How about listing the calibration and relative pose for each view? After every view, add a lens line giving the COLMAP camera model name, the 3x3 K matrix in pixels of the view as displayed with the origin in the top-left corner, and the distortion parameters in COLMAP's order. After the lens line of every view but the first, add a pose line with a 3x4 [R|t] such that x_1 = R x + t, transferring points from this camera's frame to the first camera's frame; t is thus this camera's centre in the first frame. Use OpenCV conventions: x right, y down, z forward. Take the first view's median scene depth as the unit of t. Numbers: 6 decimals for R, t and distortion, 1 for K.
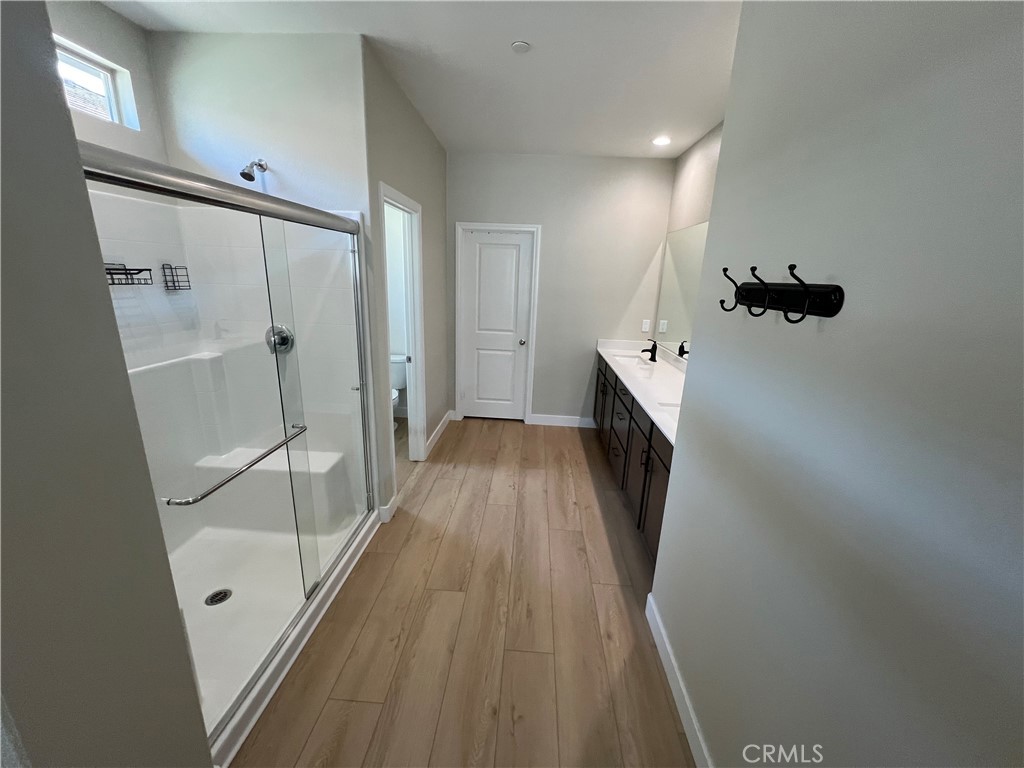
lens RADIAL K [[407.6, 0, 513.4], [0, 407.6, 387.2], [0, 0, 1]] dist [-0.001281, -0.000246]
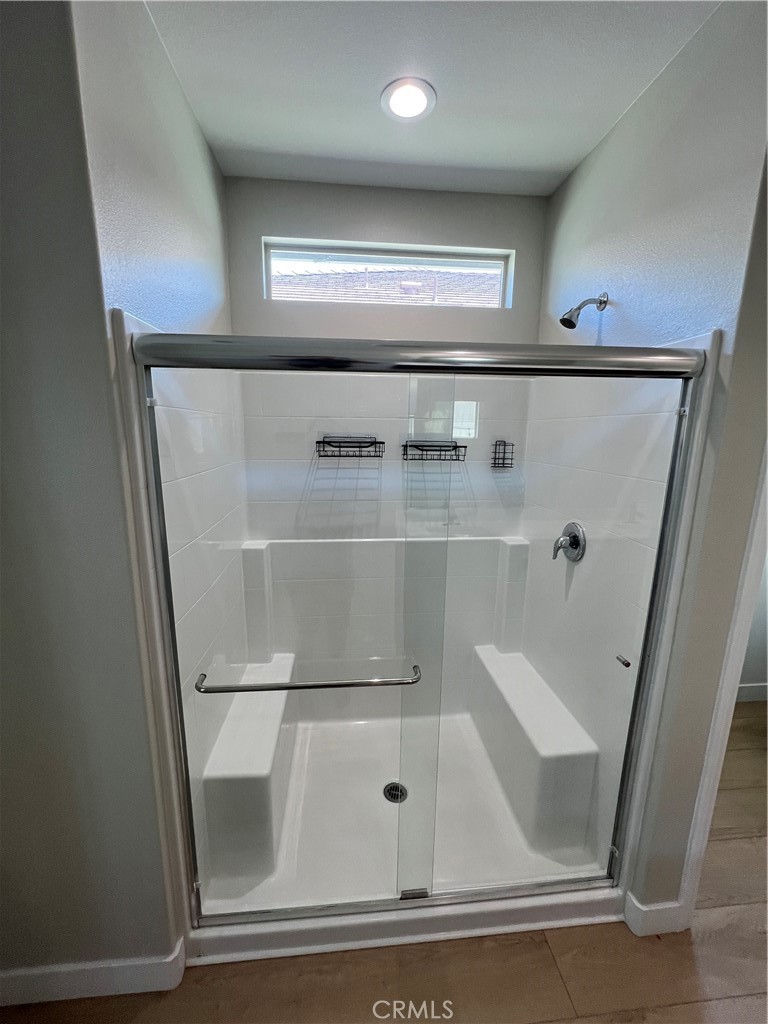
lens RADIAL K [[407.6, 0, 381.7], [0, 407.6, 513.5], [0, 0, 1]] dist [-0.001281, -0.000246]
pose [[0.149136, 0.161538, -0.975533, 0.064935], [-0.271751, 0.955273, 0.116639, -0.172503], [0.950742, 0.247707, 0.186364, 0.591169]]
